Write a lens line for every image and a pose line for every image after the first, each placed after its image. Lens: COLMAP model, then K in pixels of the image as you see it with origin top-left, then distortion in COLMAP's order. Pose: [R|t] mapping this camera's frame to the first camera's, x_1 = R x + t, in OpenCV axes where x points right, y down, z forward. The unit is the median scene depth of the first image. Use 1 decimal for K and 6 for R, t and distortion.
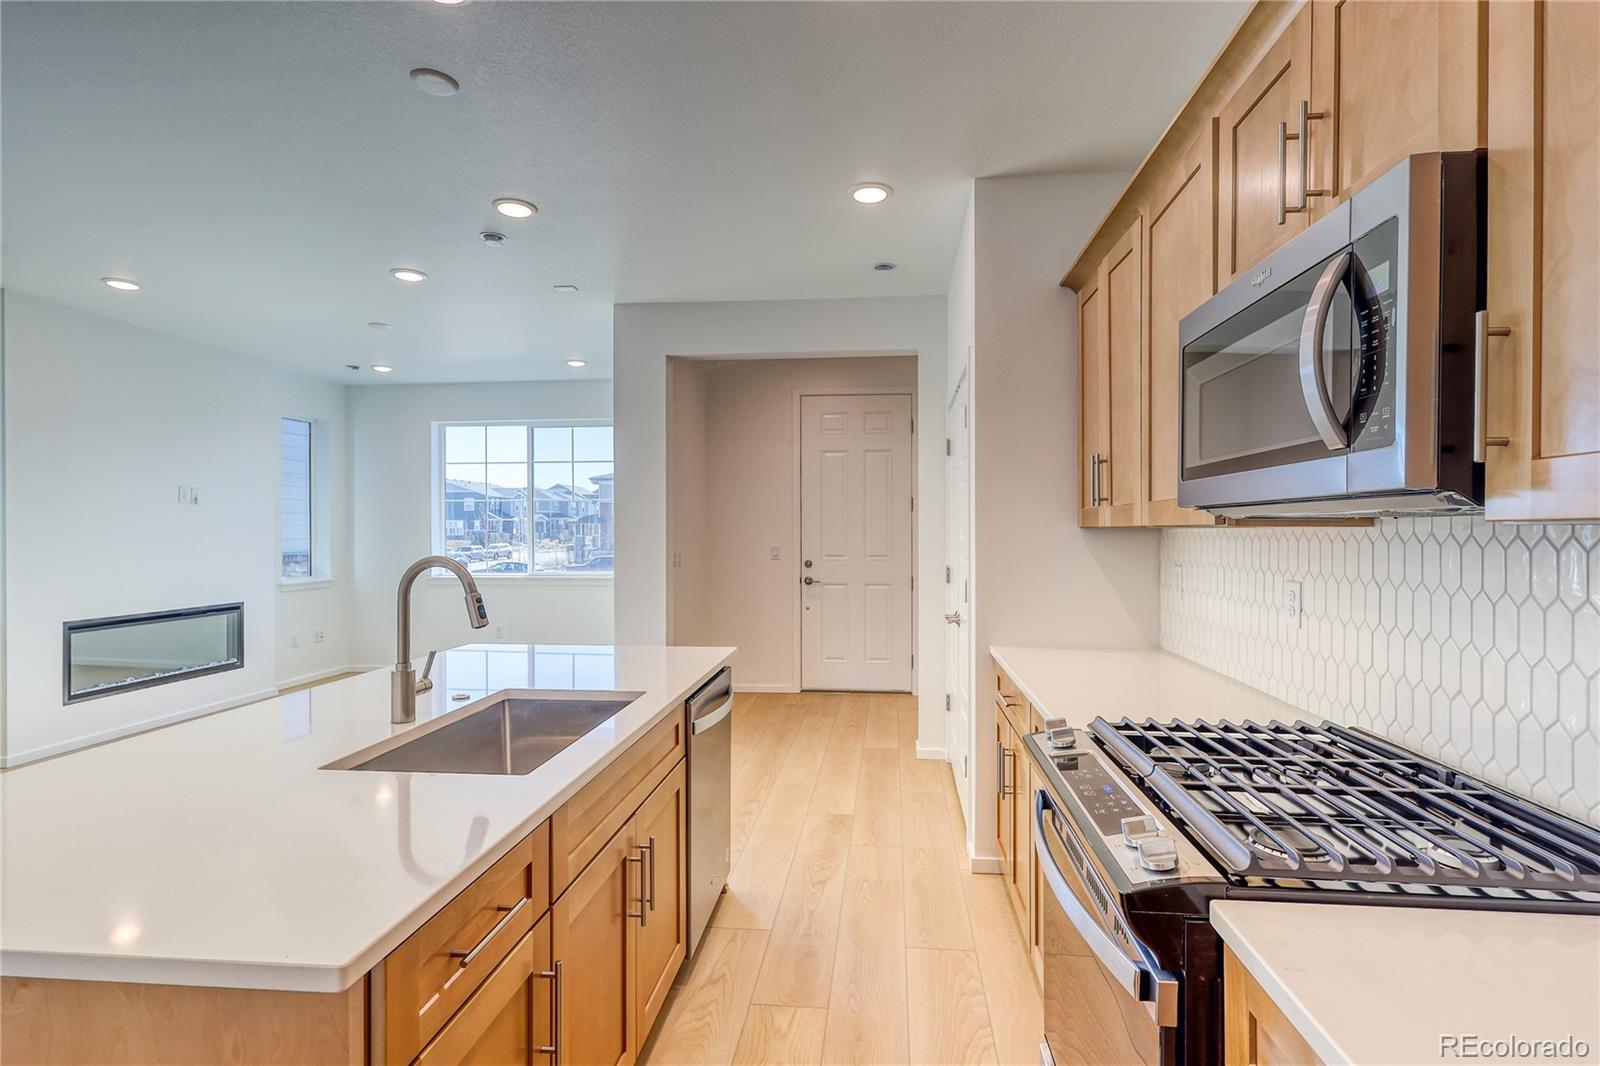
lens RADIAL K [[772.4, 0, 812.9], [0, 772.4, 532.8], [0, 0, 1]] dist [-0.001716, -0.000214]
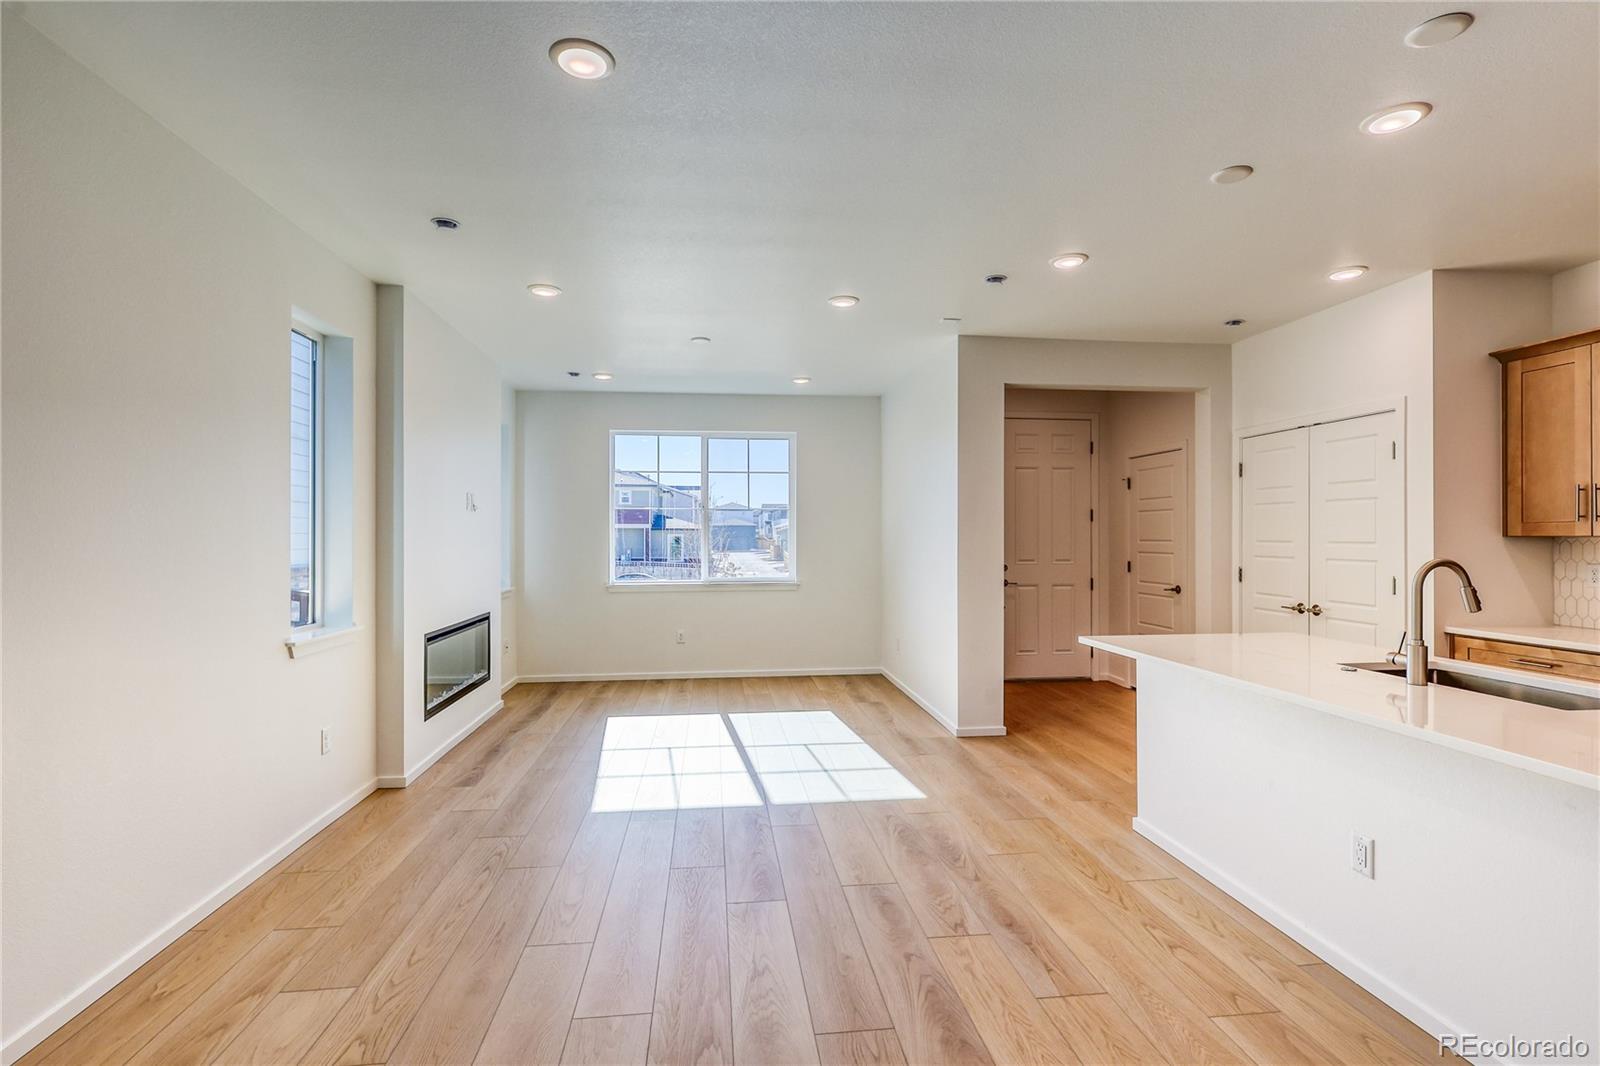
lens RADIAL K [[751.0, 0, 800.0], [0, 751.0, 533.0], [0, 0, 1]] dist [-0.000494, -0.000049]
pose [[0.976522, 0.000584, 0.215415, -0.478258], [0.001436, 0.999956, -0.009219, -0.000897], [-0.215411, 0.009312, 0.976479, -0.003359]]
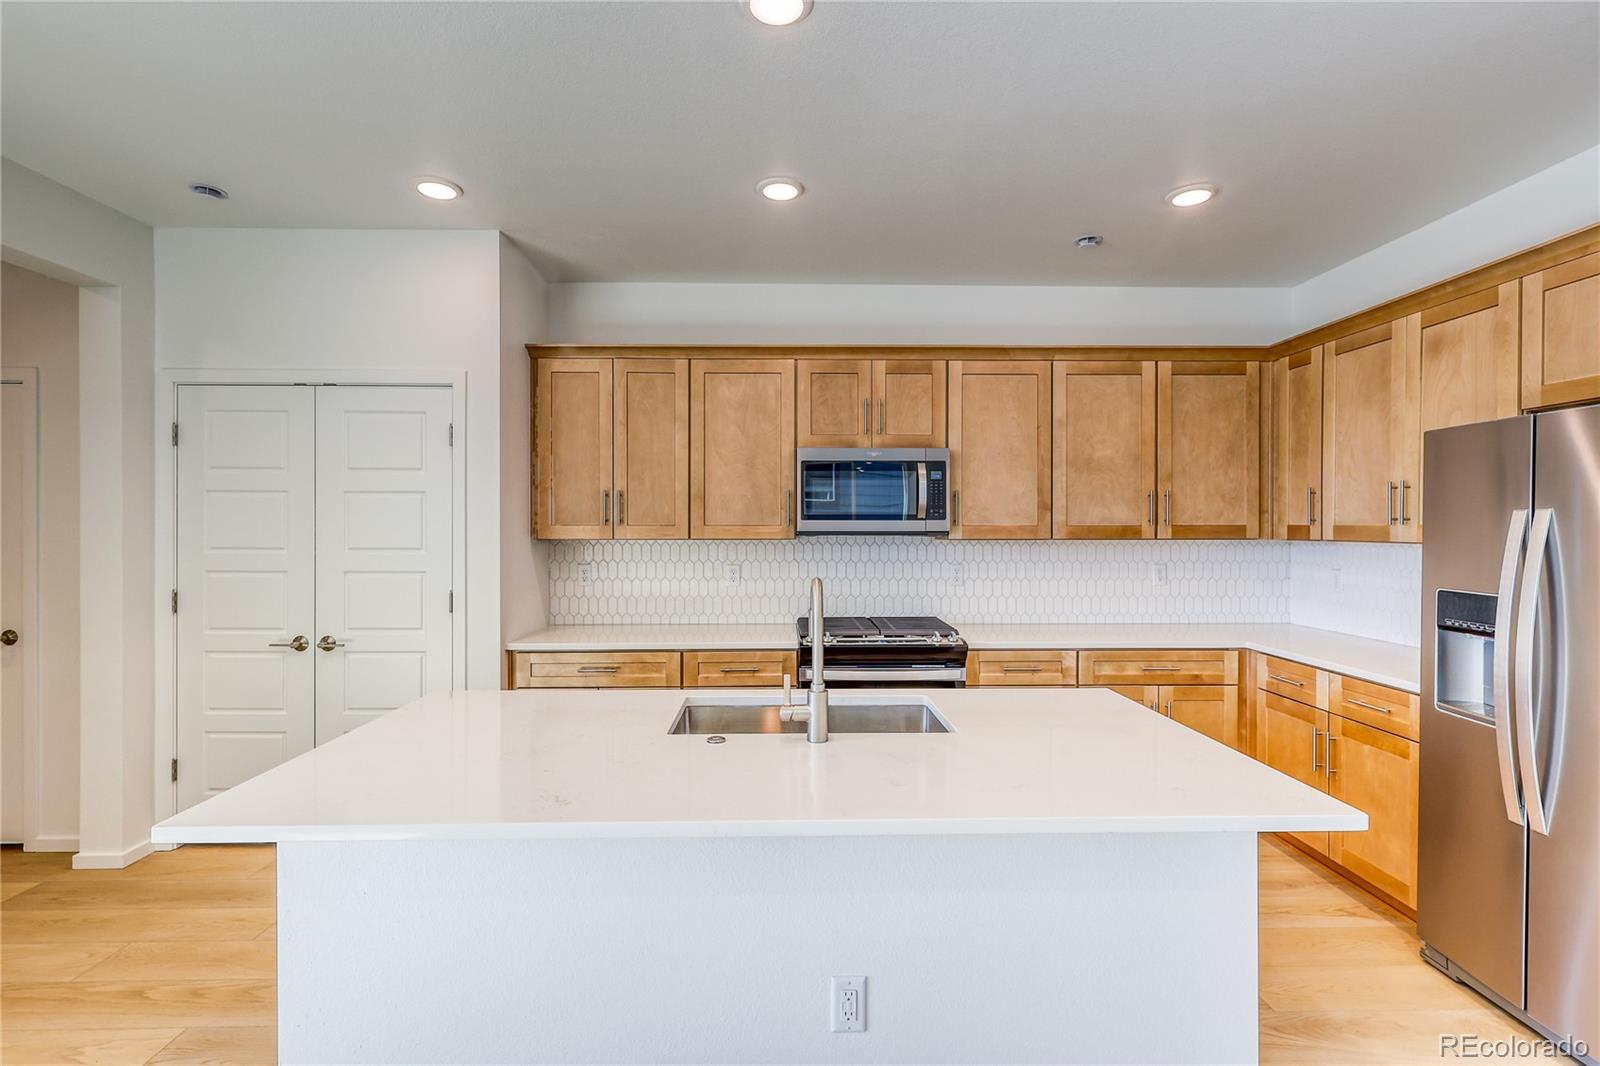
lens RADIAL K [[746.5, 0, 800.0], [0, 746.5, 533.0], [0, 0, 1]] dist [0.002805, 0.000398]
pose [[-0.116723, -0.008295, 0.993130, -0.397013], [0.003862, 0.999954, 0.008805, -0.011250], [-0.993157, 0.004863, -0.116685, 0.298741]]
